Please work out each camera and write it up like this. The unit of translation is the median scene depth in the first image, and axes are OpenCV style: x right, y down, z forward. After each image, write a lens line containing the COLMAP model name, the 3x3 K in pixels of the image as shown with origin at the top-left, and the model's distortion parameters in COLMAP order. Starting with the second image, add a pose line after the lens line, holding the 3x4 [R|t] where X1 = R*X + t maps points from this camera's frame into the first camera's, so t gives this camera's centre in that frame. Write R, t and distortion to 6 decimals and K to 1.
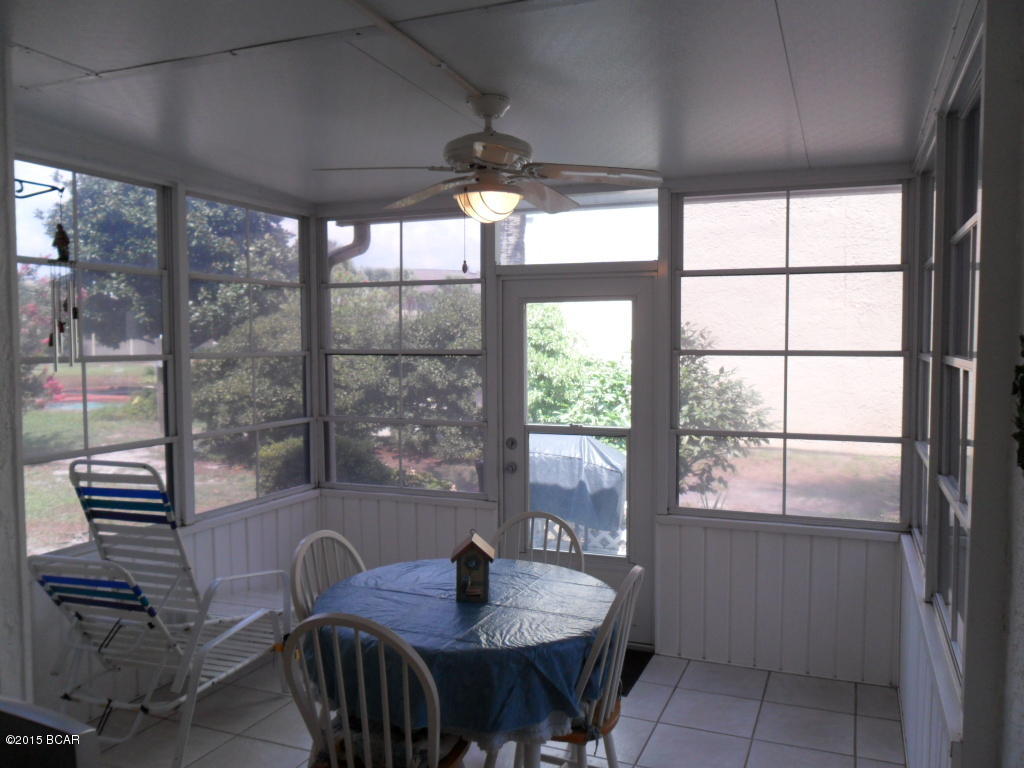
lens RADIAL K [[829.8, 0, 514.4], [0, 829.8, 381.3], [0, 0, 1]] dist [-0.039815, 0.036589]
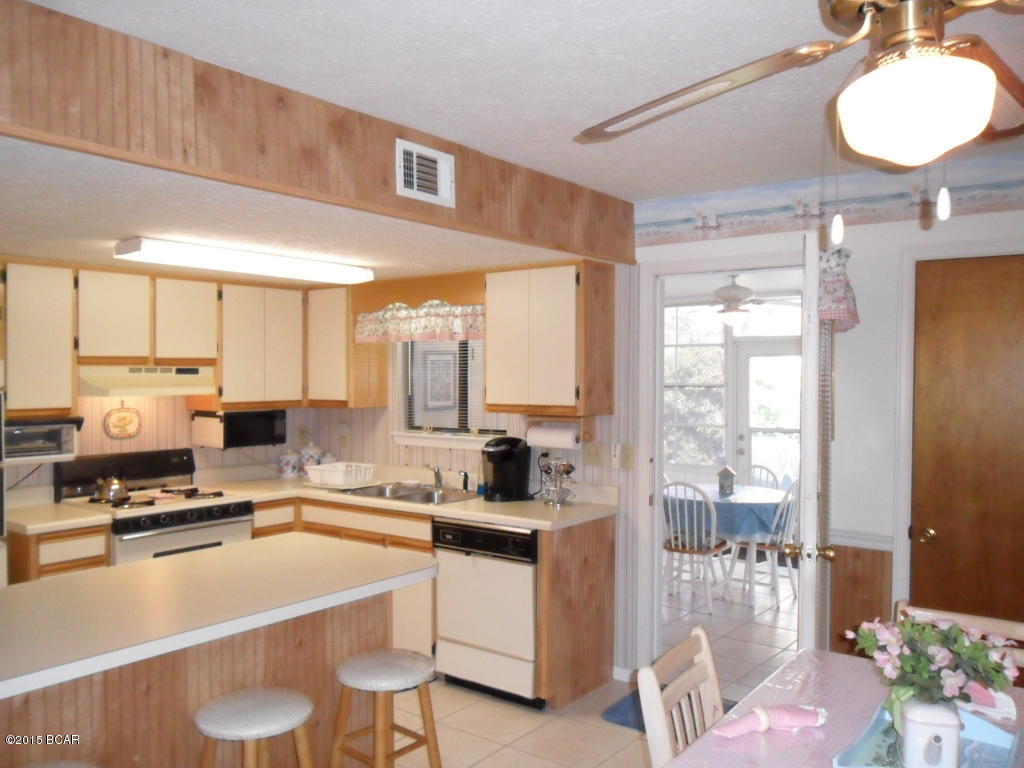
lens RADIAL K [[829.8, 0, 514.4], [0, 829.8, 381.3], [0, 0, 1]] dist [-0.039815, 0.036589]
pose [[0.965957, 0.004258, -0.258669, -0.015448], [-0.015032, 0.999099, -0.039686, 0.032803], [0.258267, 0.042223, 0.965150, -0.816836]]
